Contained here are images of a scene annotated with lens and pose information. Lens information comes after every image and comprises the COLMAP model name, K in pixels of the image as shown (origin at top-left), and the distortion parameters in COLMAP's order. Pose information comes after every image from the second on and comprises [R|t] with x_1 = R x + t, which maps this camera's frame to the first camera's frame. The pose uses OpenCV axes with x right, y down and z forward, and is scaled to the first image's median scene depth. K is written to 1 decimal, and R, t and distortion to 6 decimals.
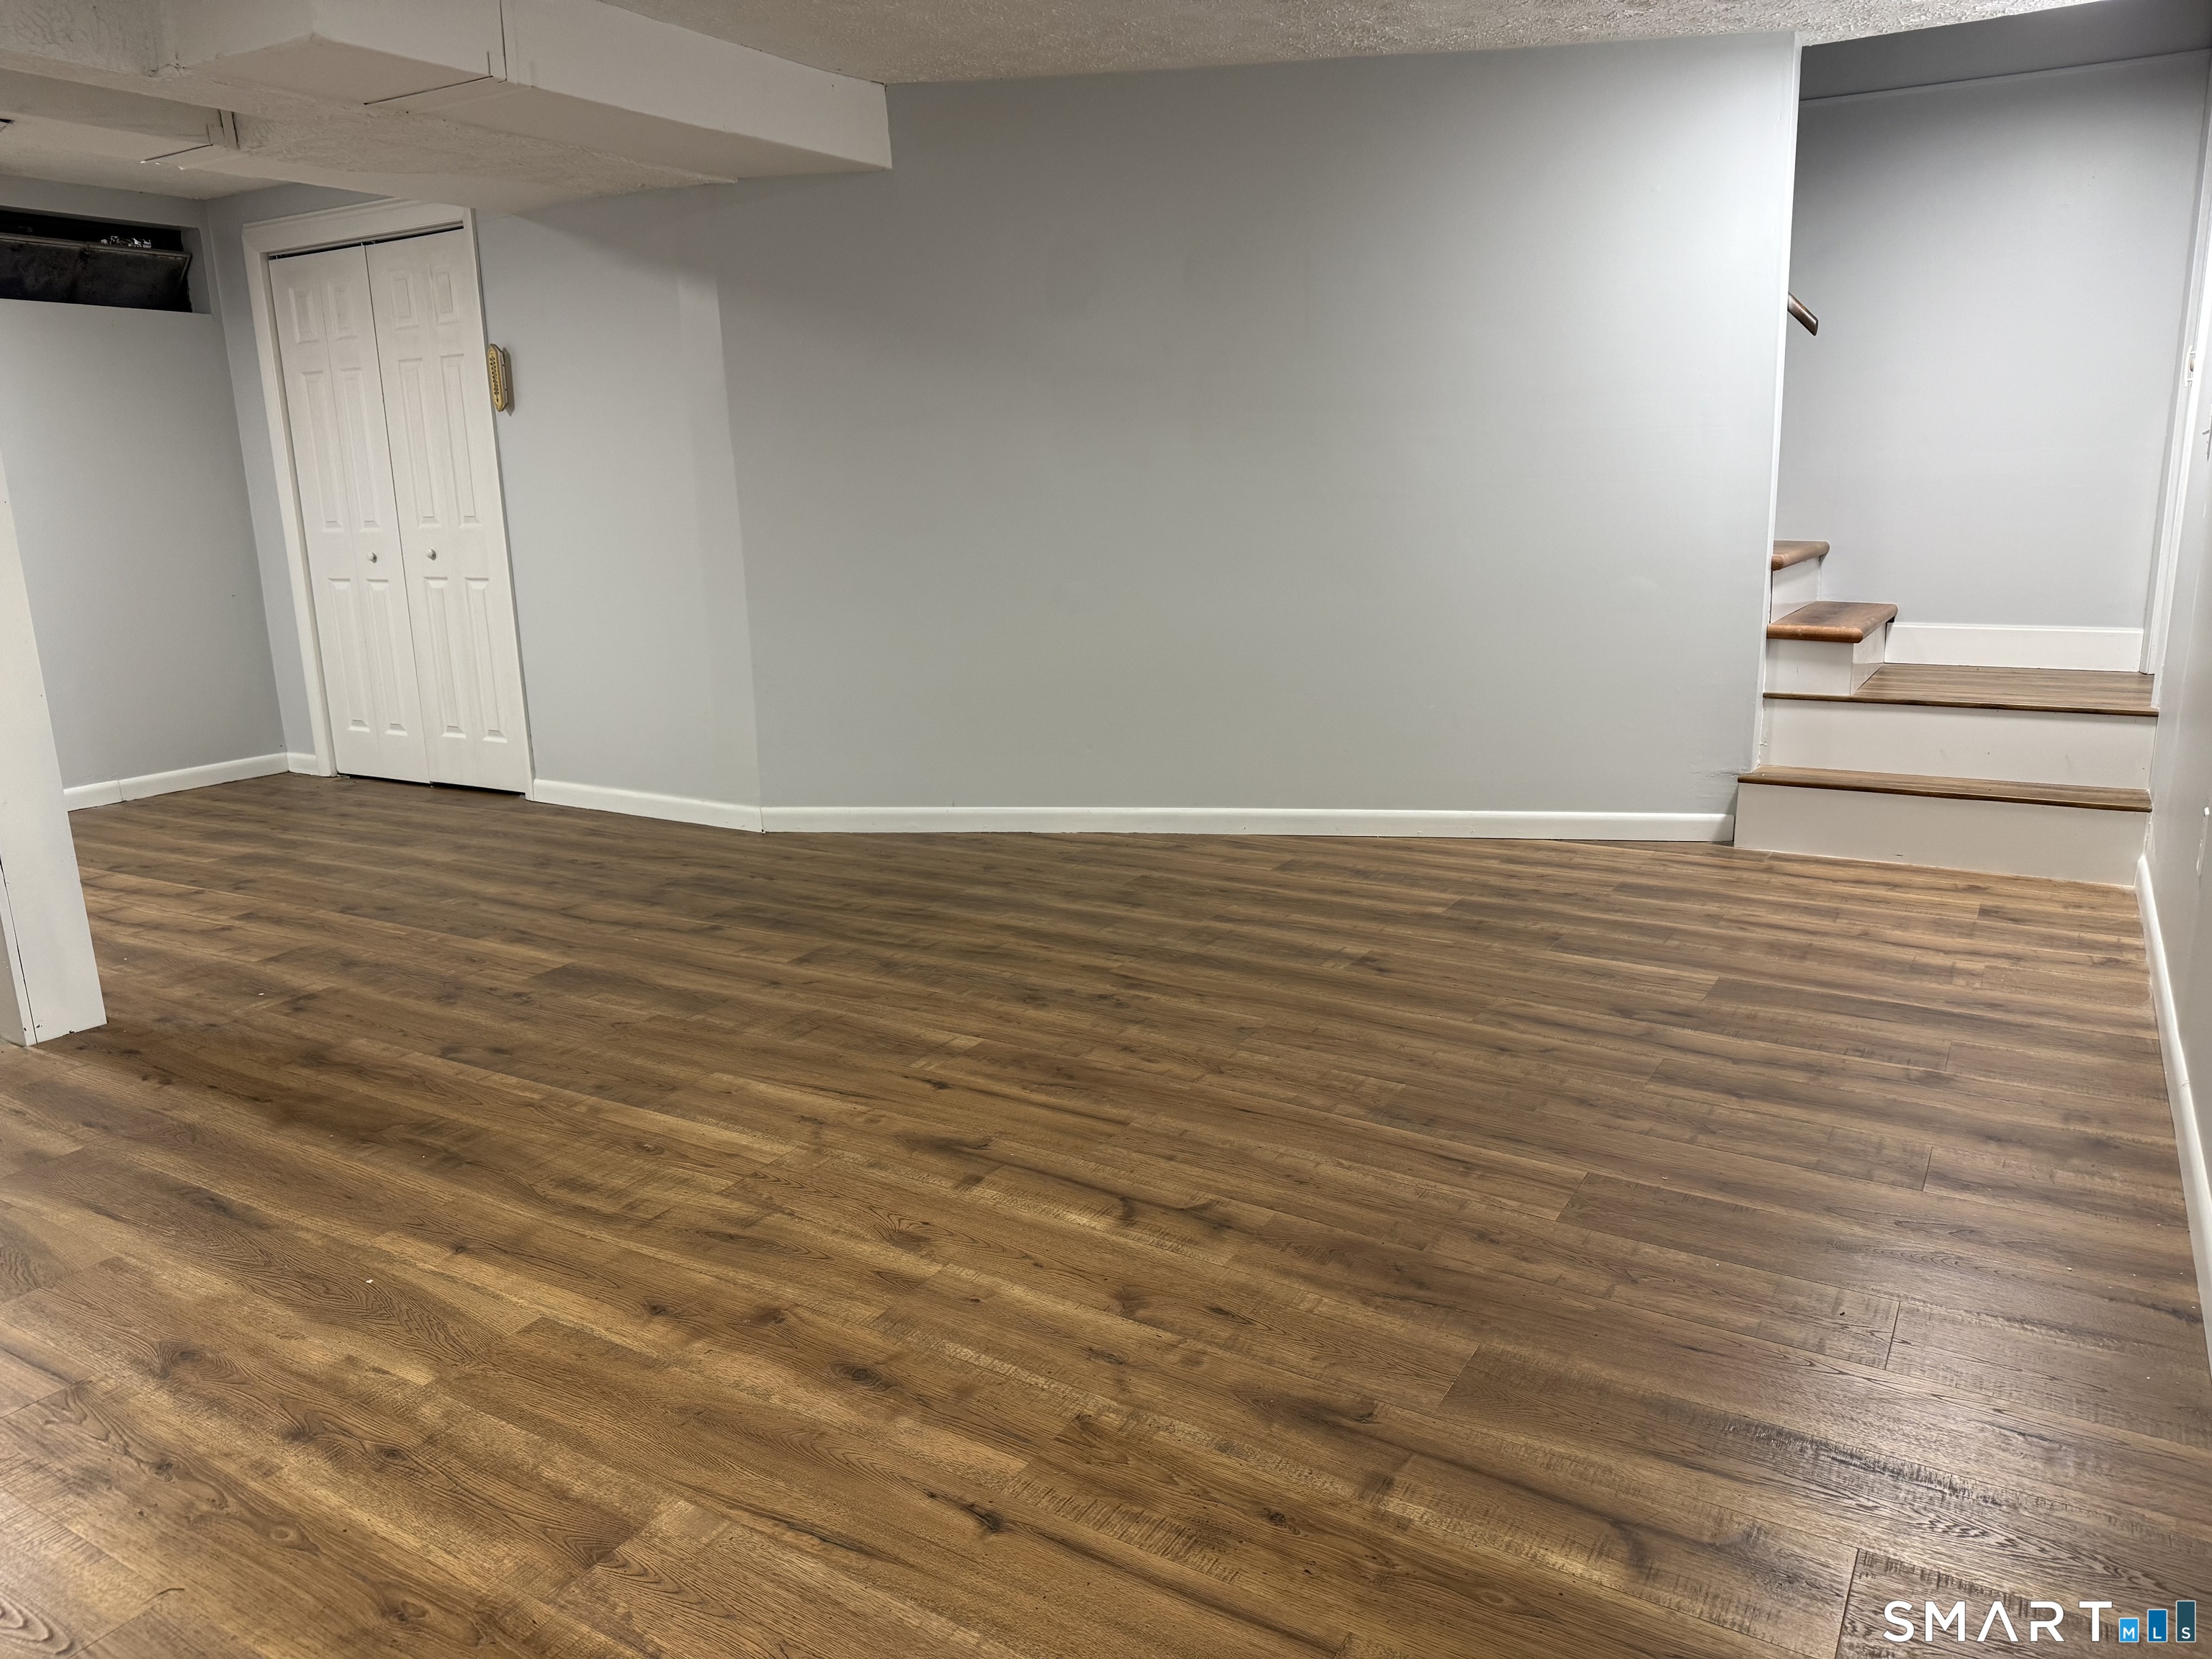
lens RADIAL K [[1552.5, 0, 1106.0], [0, 1552.5, 829.5], [0, 0, 1]] dist [0.068781, -0.086798]
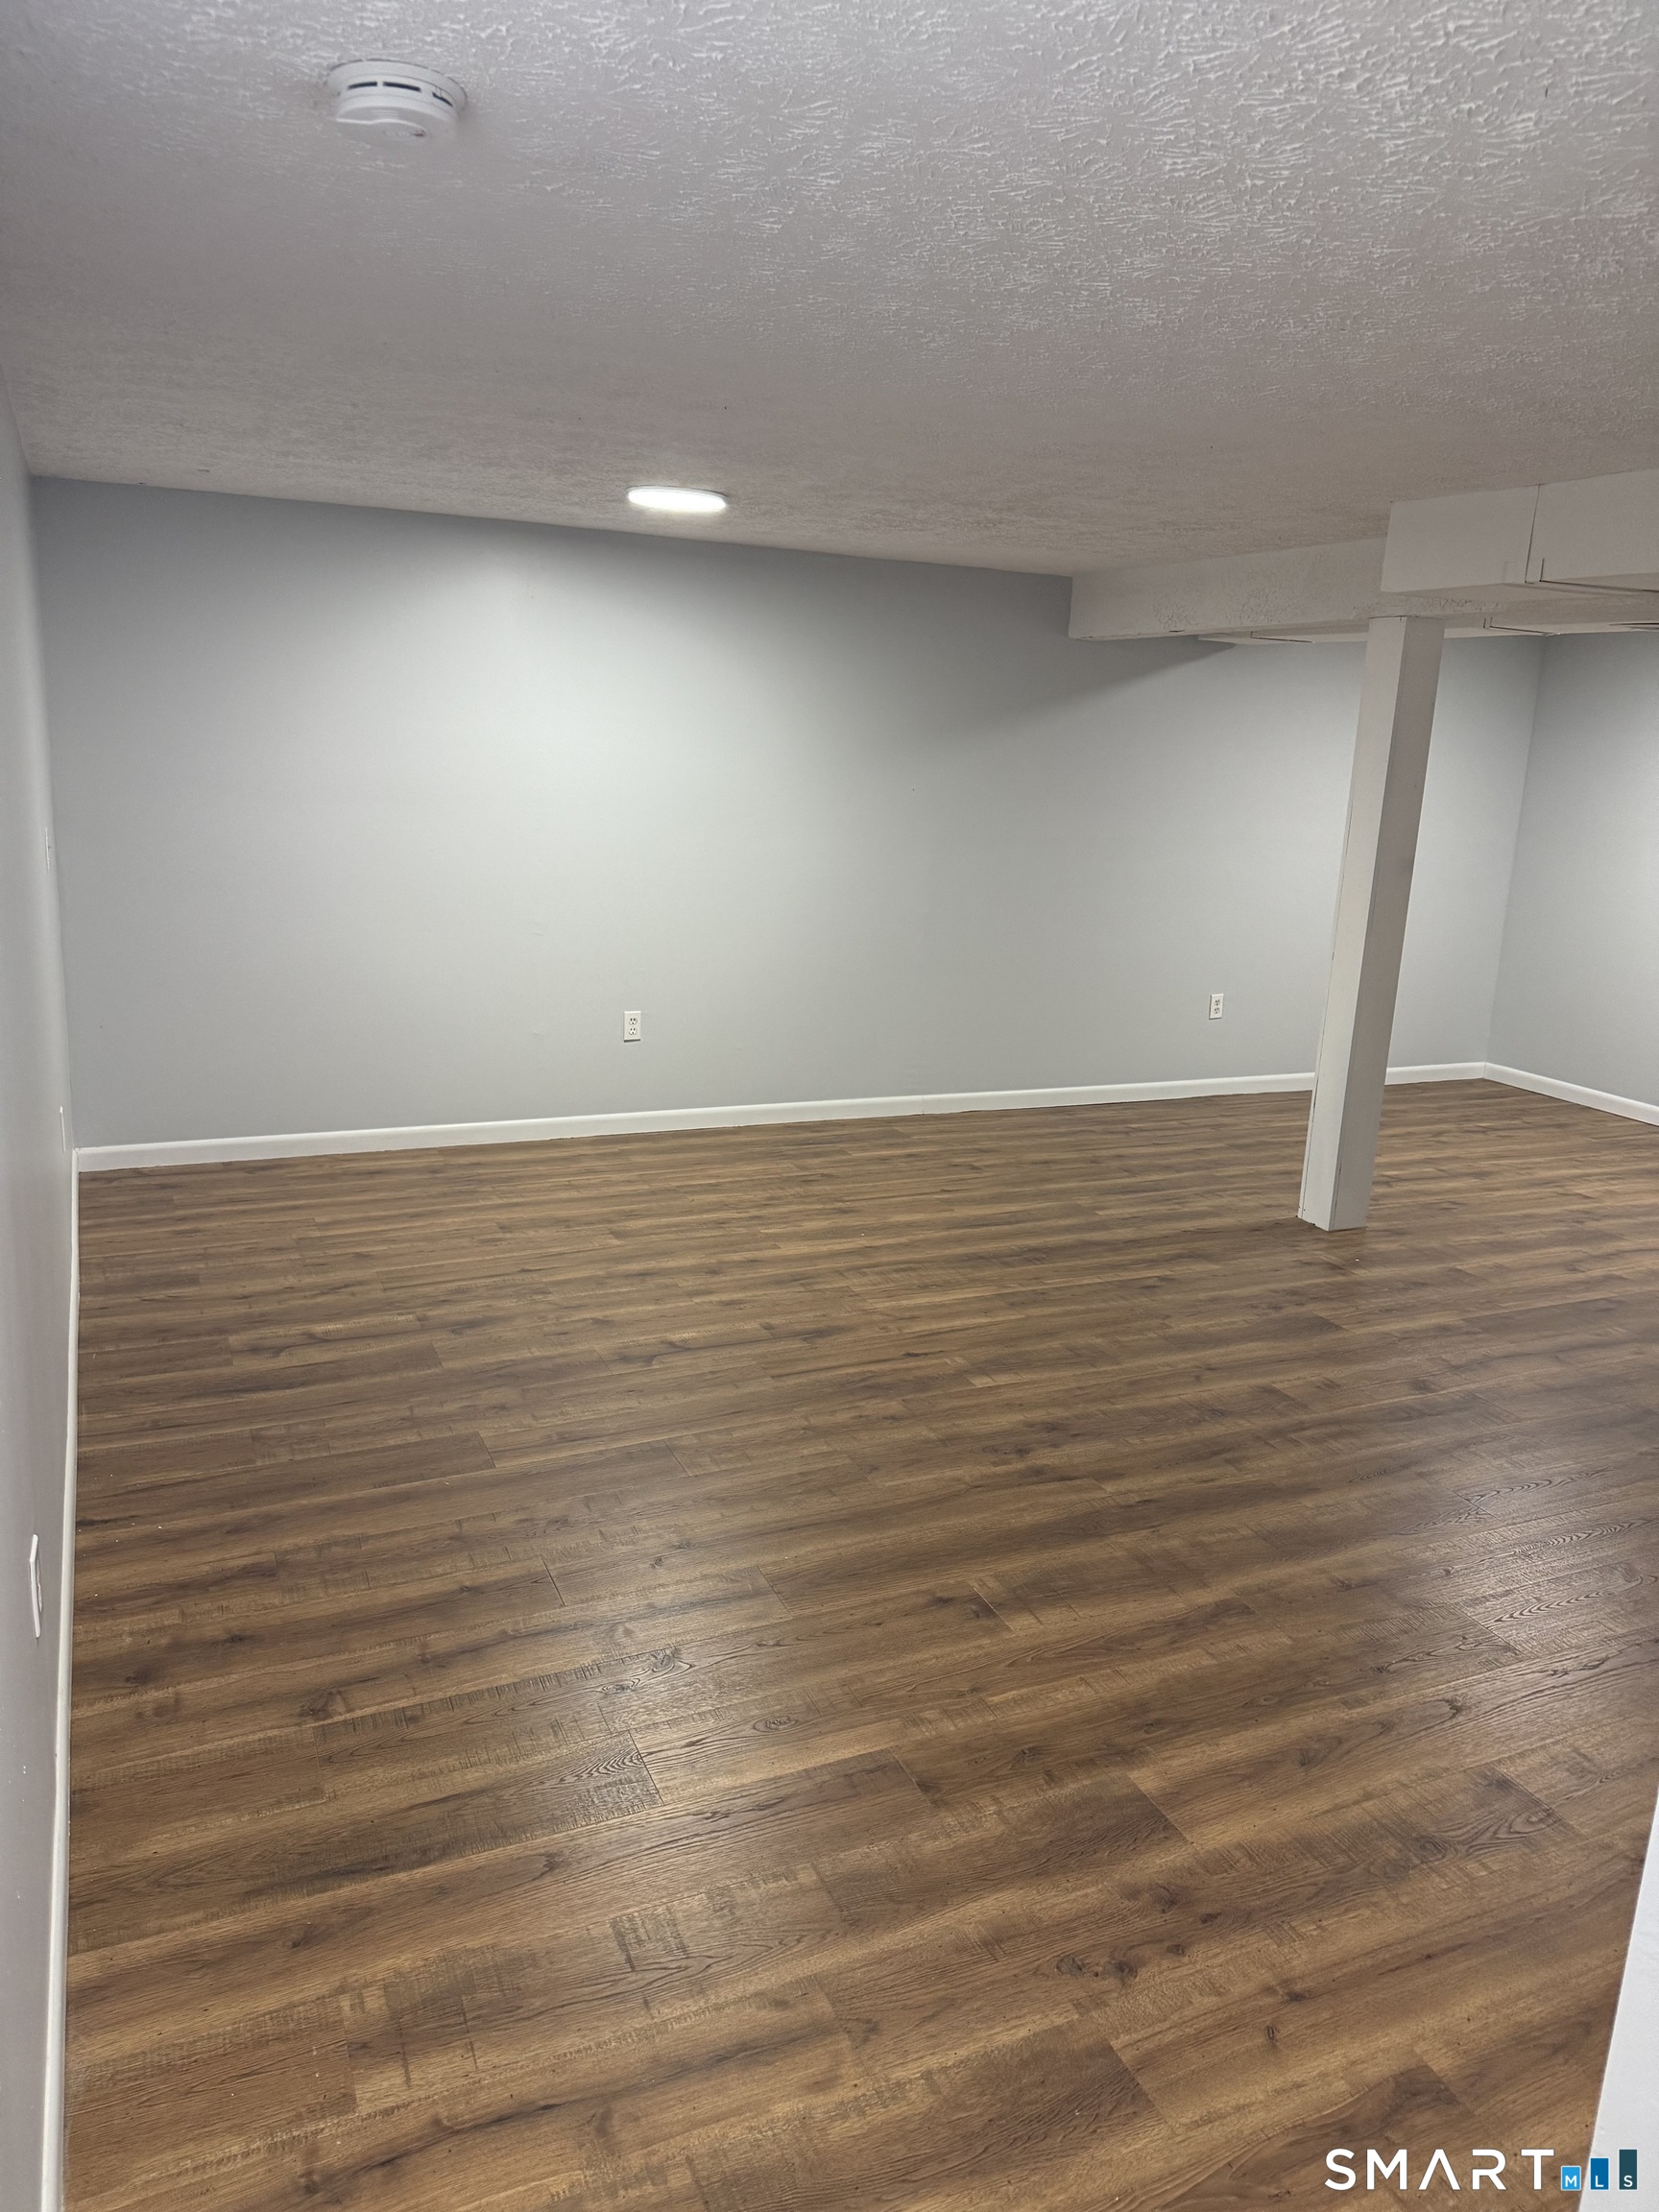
lens RADIAL K [[1521.2, 0, 829.5], [0, 1521.2, 1106.0], [0, 0, 1]] dist [0.129896, -0.189274]
pose [[-0.567185, 0.200297, -0.798864, 1.002736], [-0.212114, 0.901729, 0.376686, -0.546989], [0.795807, 0.383100, -0.468961, 1.521158]]
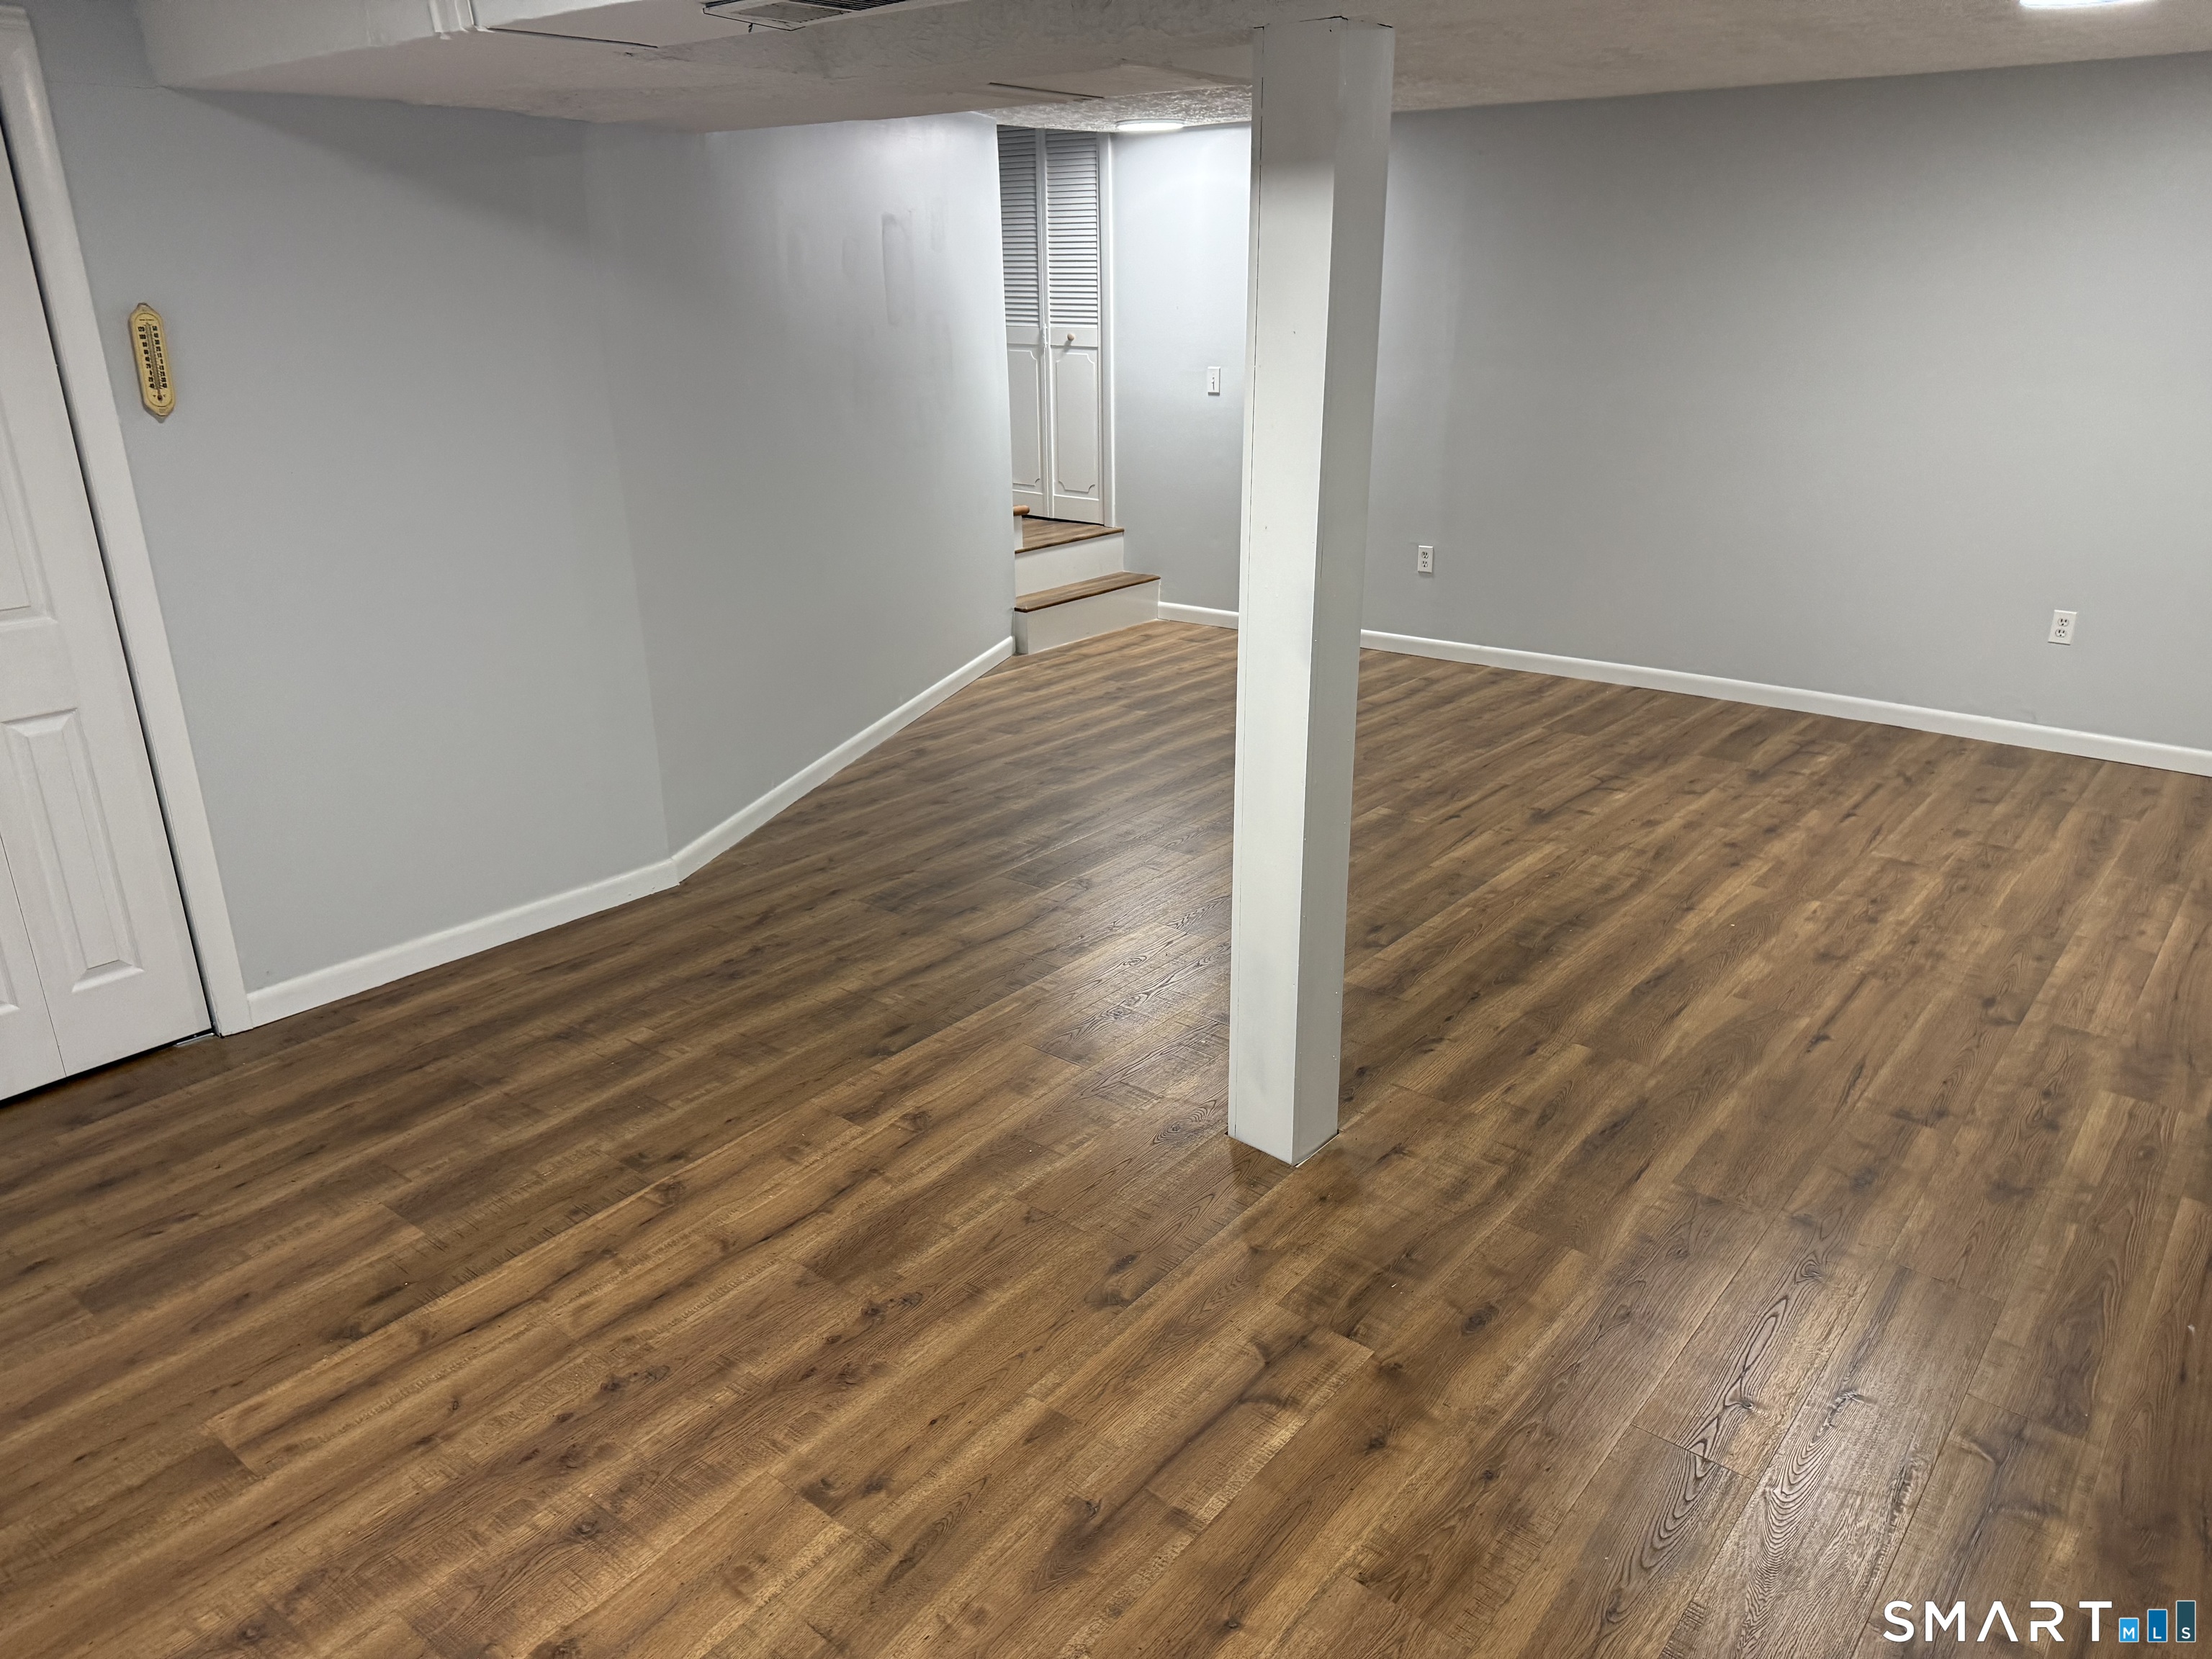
lens RADIAL K [[1521.2, 0, 1106.0], [0, 1521.2, 829.5], [0, 0, 1]] dist [0.129896, -0.189274]
pose [[0.137084, -0.314392, 0.939343, -1.760123], [0.225409, 0.933318, 0.279479, -0.380731], [-0.964572, 0.173425, 0.198810, 1.053136]]
